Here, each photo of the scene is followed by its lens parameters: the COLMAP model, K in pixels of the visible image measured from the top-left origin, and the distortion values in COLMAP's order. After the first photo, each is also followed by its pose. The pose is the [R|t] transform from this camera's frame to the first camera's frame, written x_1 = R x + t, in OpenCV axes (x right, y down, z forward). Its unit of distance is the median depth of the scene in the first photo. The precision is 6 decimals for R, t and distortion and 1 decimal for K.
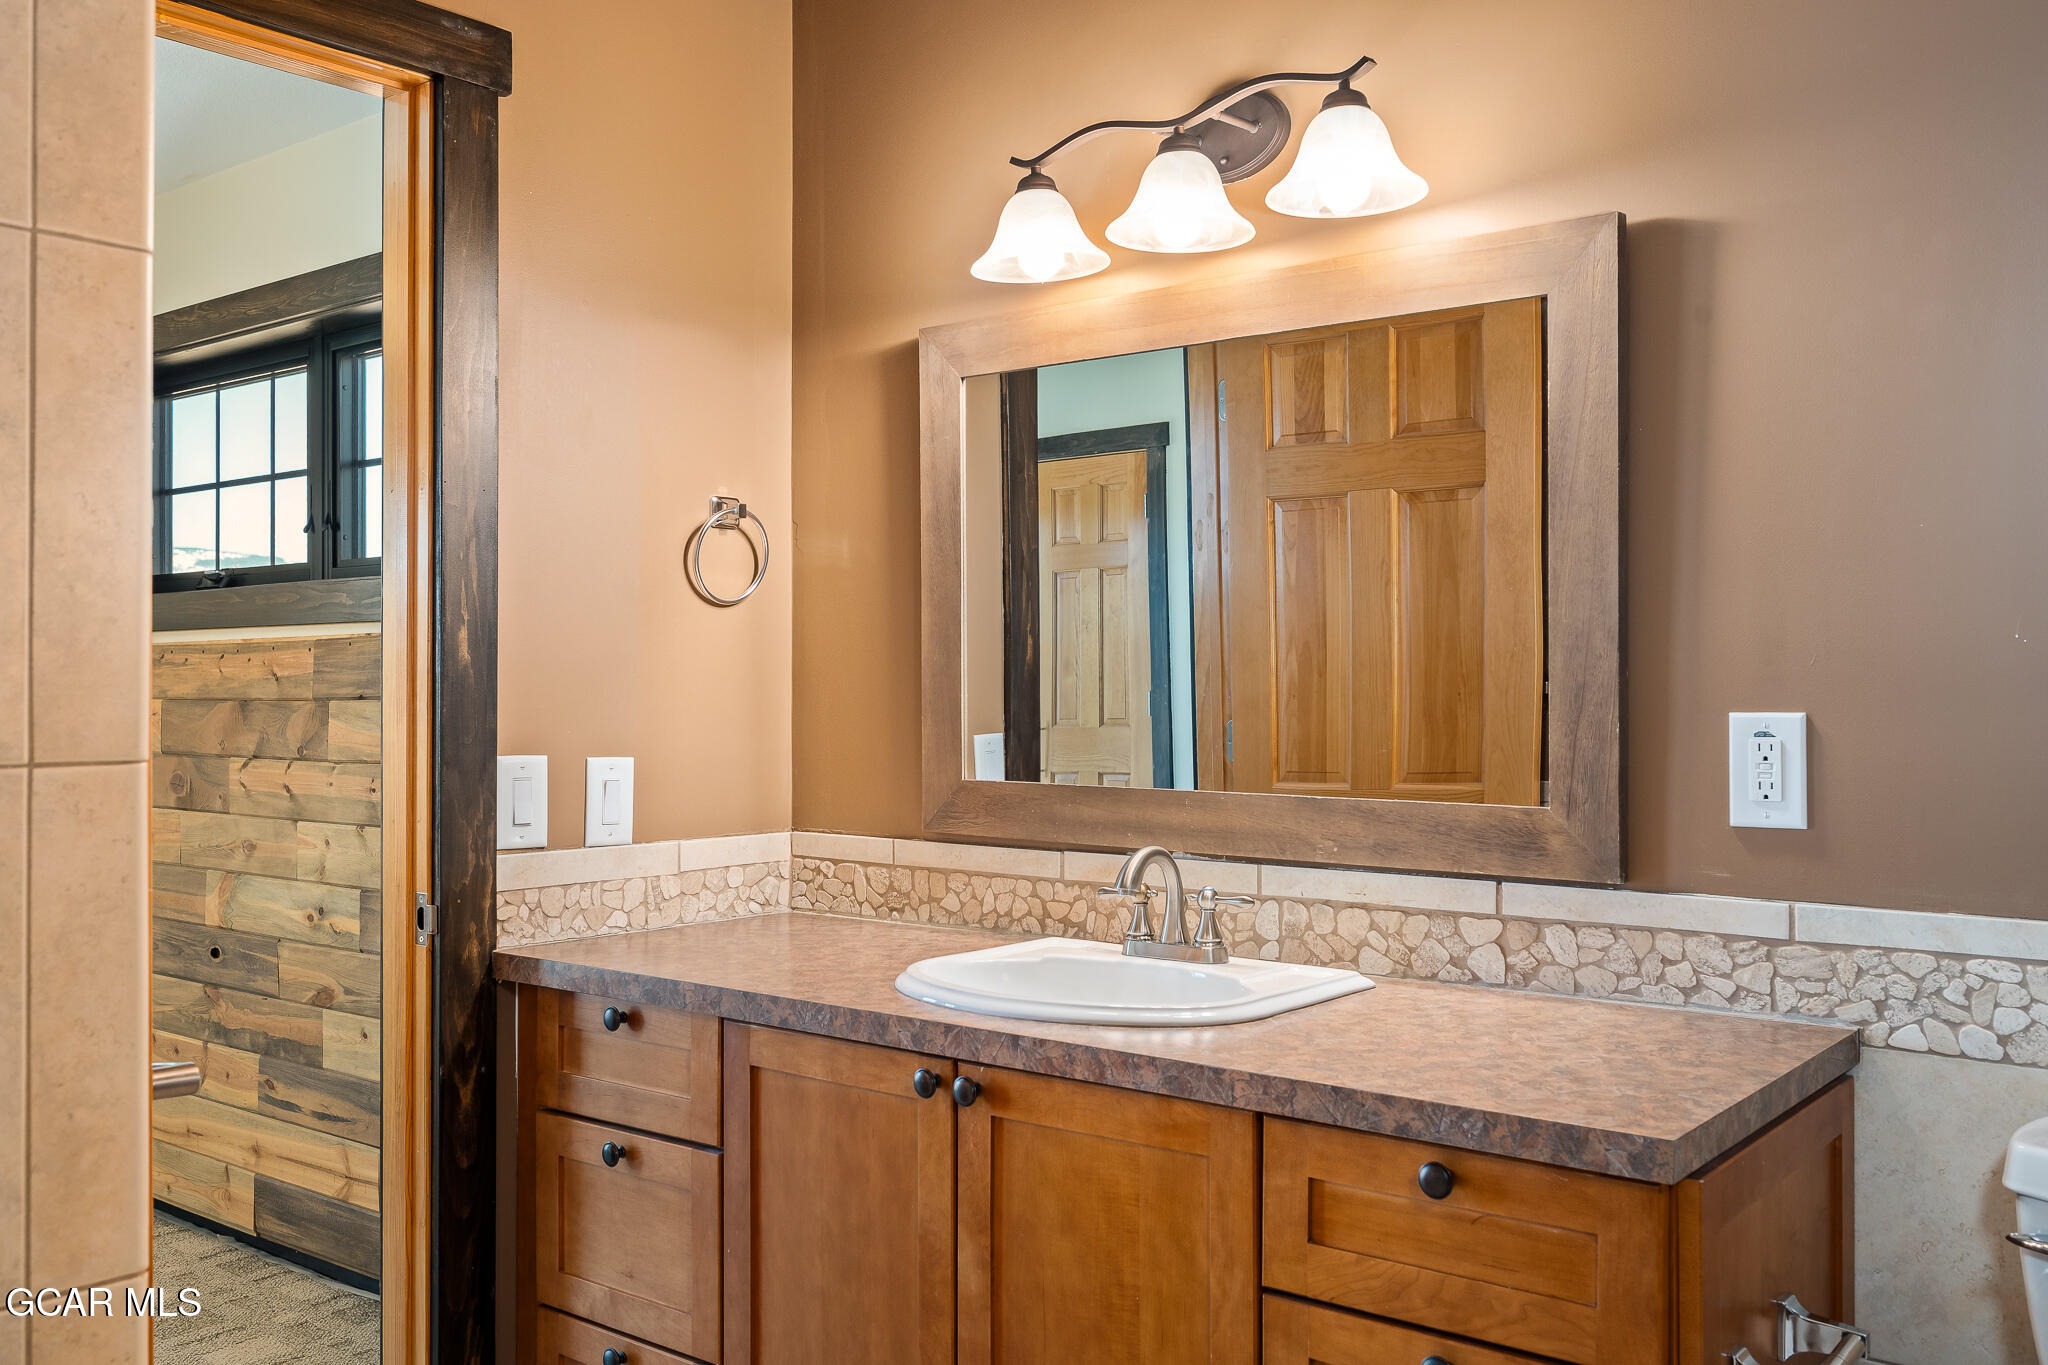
lens RADIAL K [[1764.7, 0, 1024.0], [0, 1764.7, 682.5], [0, 0, 1]] dist [0.003250, 0.002200]
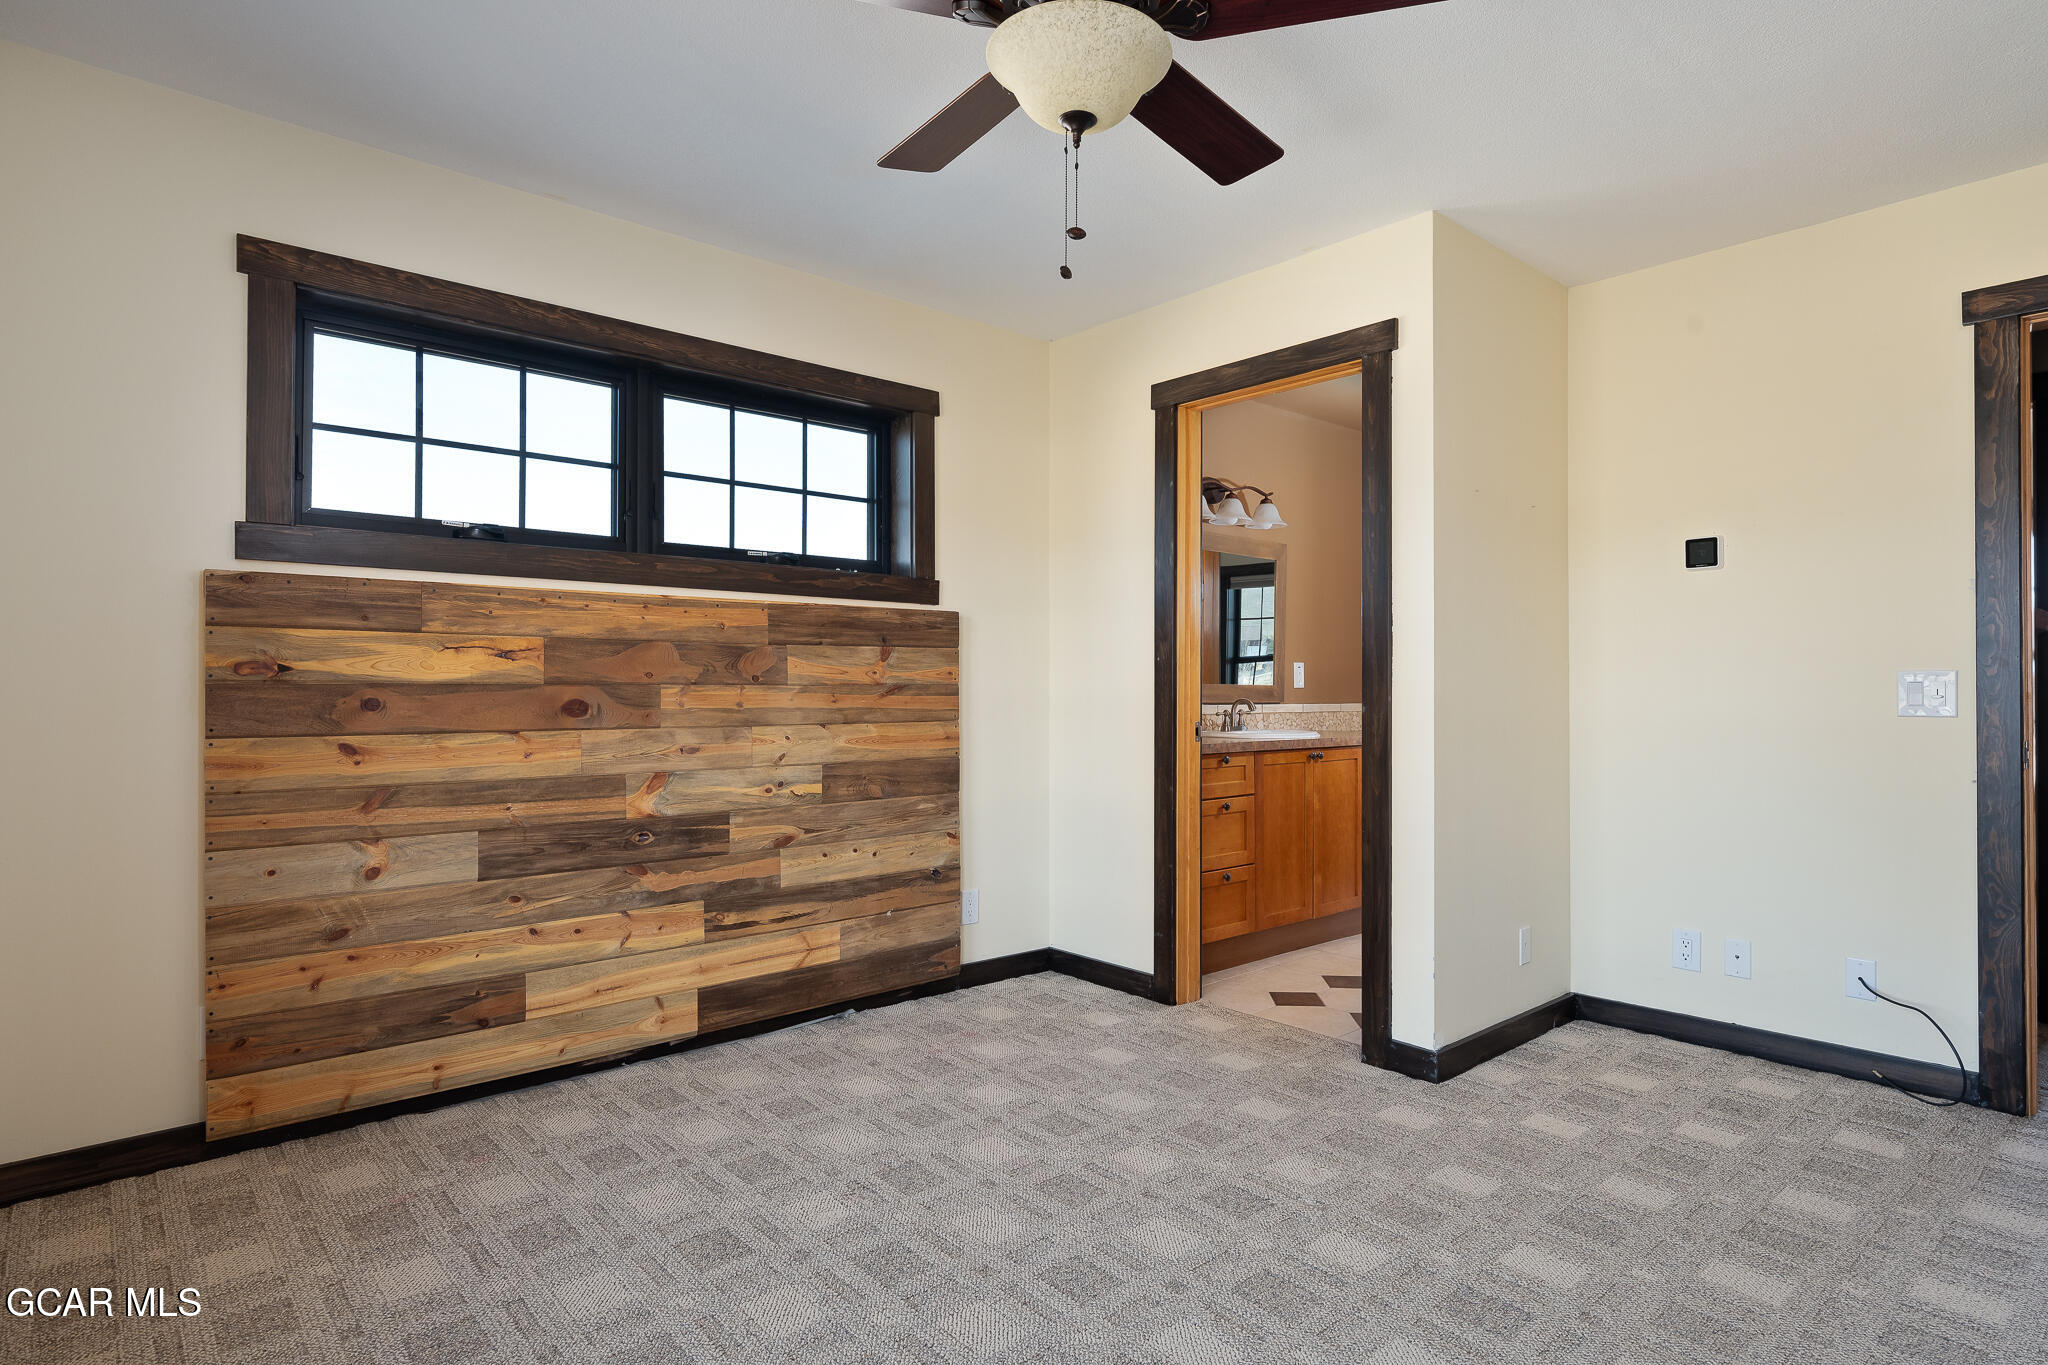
lens RADIAL K [[1118.2, 0, 1024.0], [0, 1118.2, 682.5], [0, 0, 1]] dist [-0.001685, -0.000528]
pose [[0.155340, 0.007010, 0.987836, -1.282338], [-0.006726, 0.999959, -0.006038, 0.045858], [-0.987838, -0.005706, 0.155381, 0.633130]]
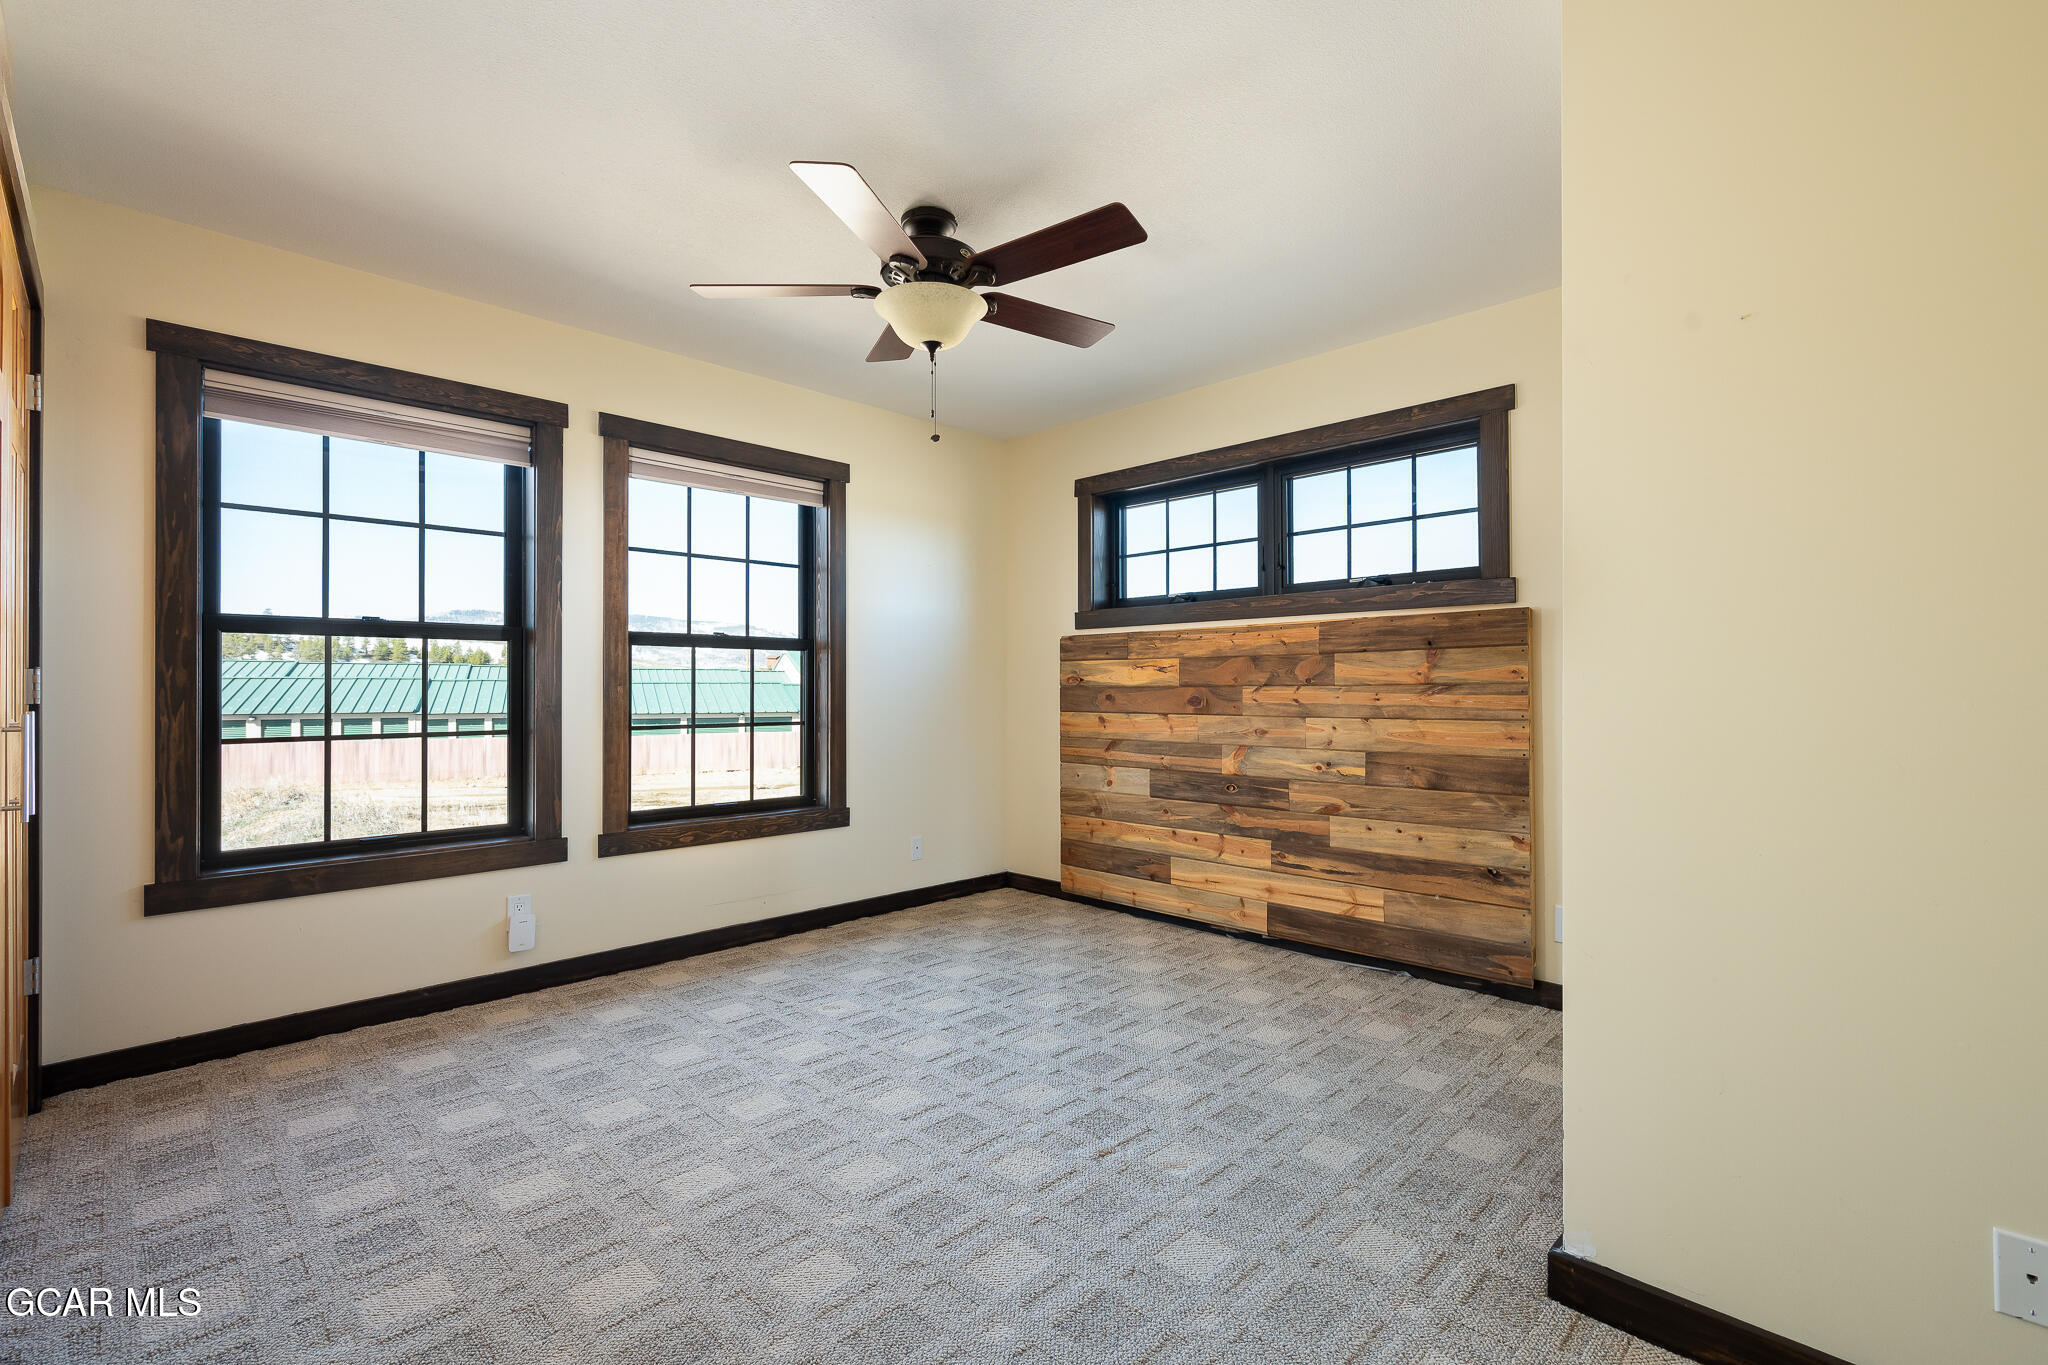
lens RADIAL K [[911.5, 0, 1024.0], [0, 911.5, 682.5], [0, 0, 1]] dist [0.000082, 0.000035]
pose [[0.993984, -0.001465, -0.109516, -0.604255], [0.001156, 0.999995, -0.002891, 0.042818], [0.109520, 0.002747, 0.993981, -0.013454]]
